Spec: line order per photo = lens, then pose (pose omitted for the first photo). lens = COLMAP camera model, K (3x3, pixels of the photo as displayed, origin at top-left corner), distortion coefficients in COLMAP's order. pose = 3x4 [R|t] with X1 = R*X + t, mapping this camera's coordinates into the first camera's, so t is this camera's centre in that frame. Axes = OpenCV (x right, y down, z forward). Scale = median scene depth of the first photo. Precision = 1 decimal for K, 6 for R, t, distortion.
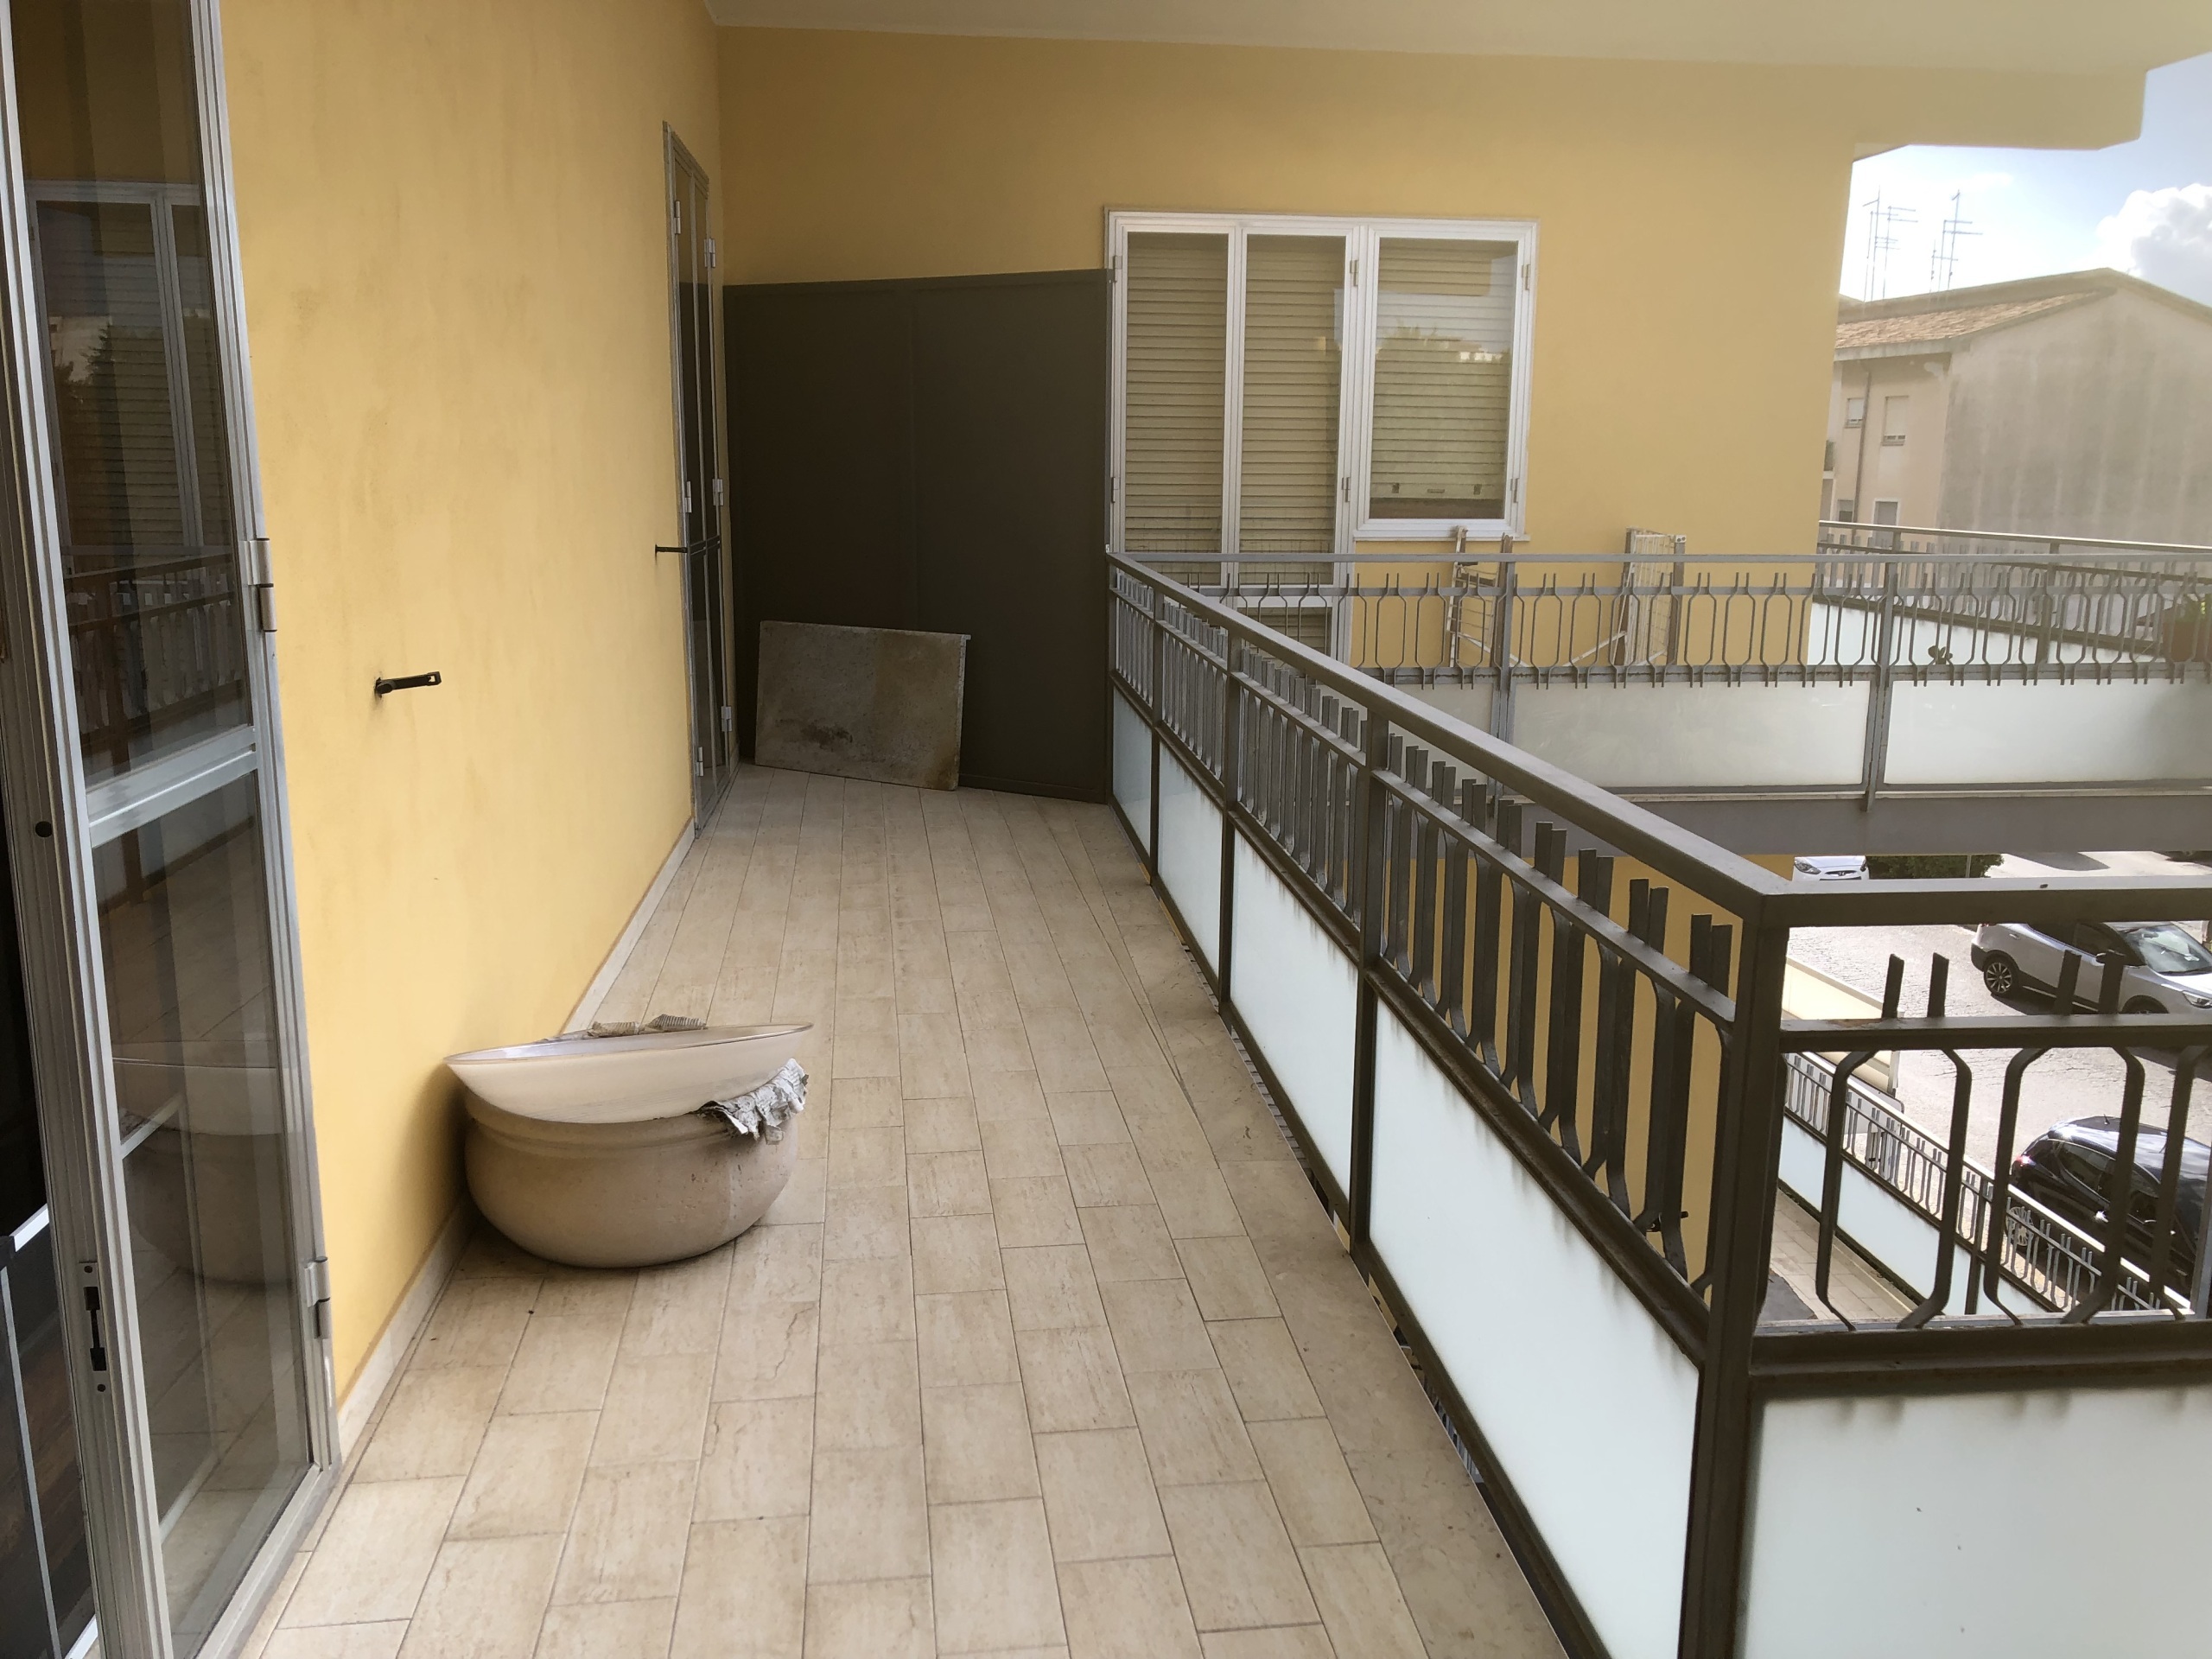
lens RADIAL K [[1854.1, 0, 1057.5], [0, 1854.1, 859.1], [0, 0, 1]] dist [0.002096, 0.001819]
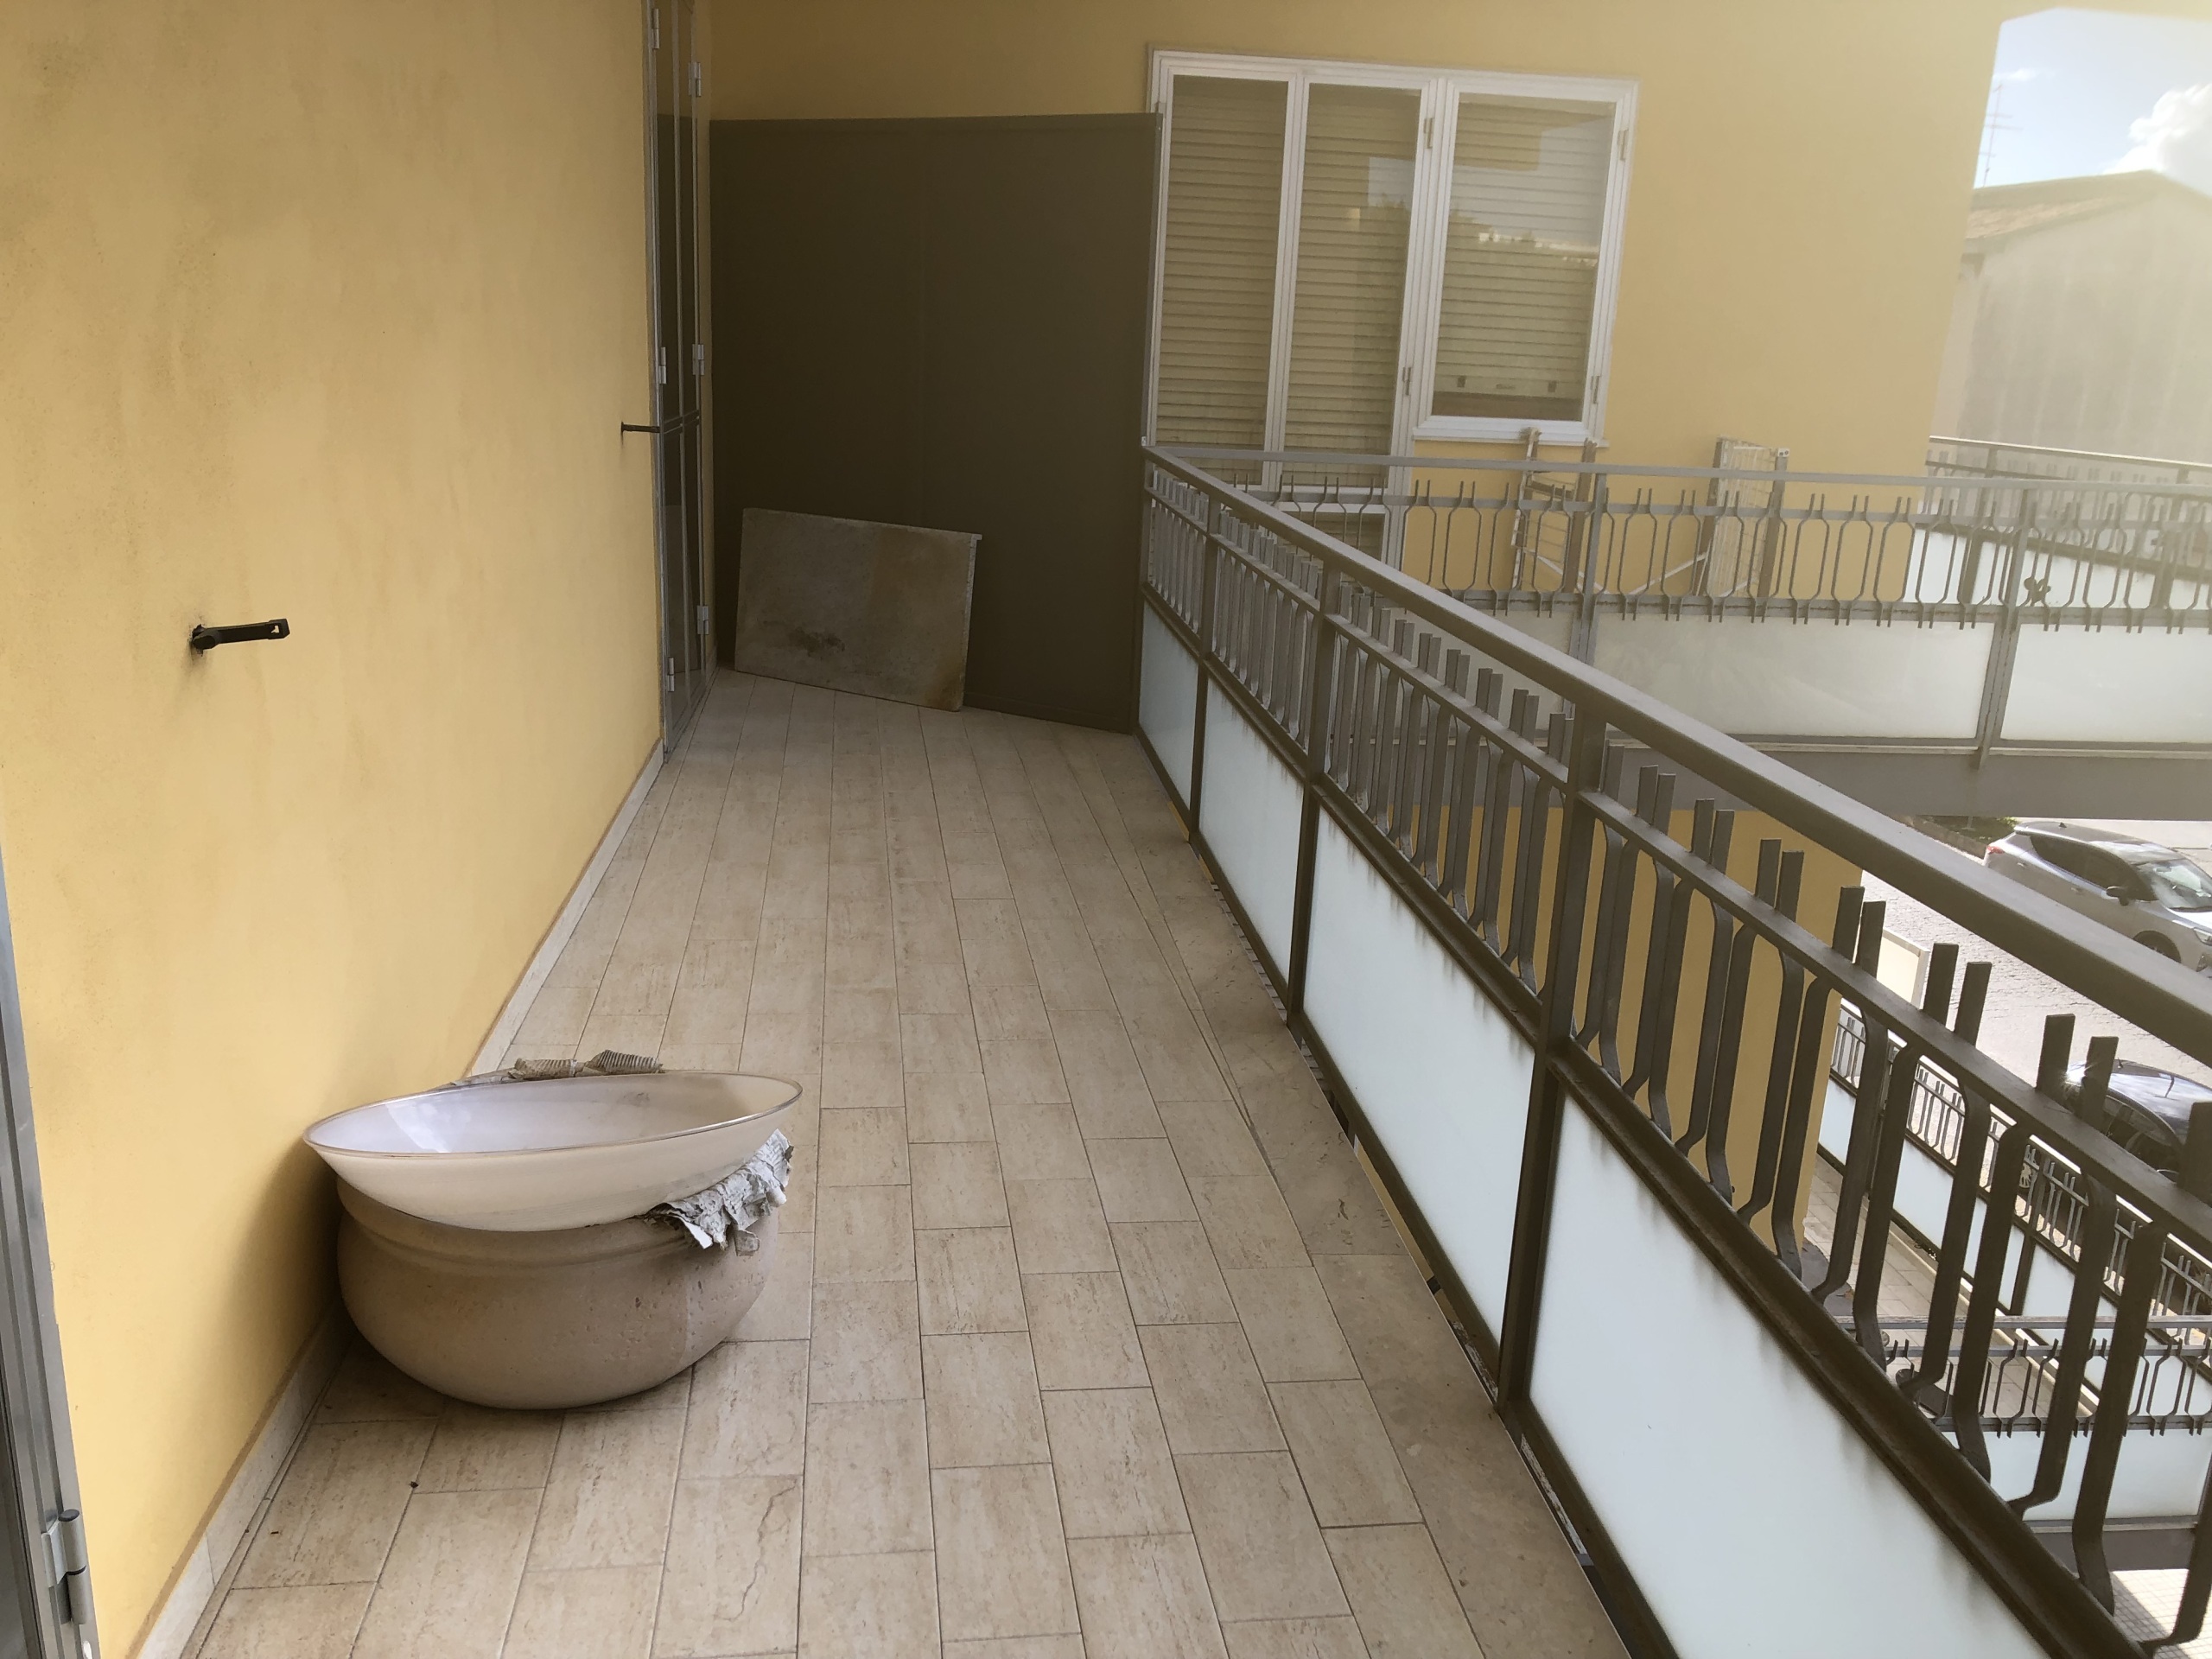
lens RADIAL K [[1854.1, 0, 1057.5], [0, 1854.1, 859.1], [0, 0, 1]] dist [0.002096, 0.001819]
pose [[0.999379, 0.032552, 0.013457, -0.021277], [-0.033354, 0.997359, 0.064510, -0.029671], [-0.011322, -0.064919, 0.997826, 0.129991]]
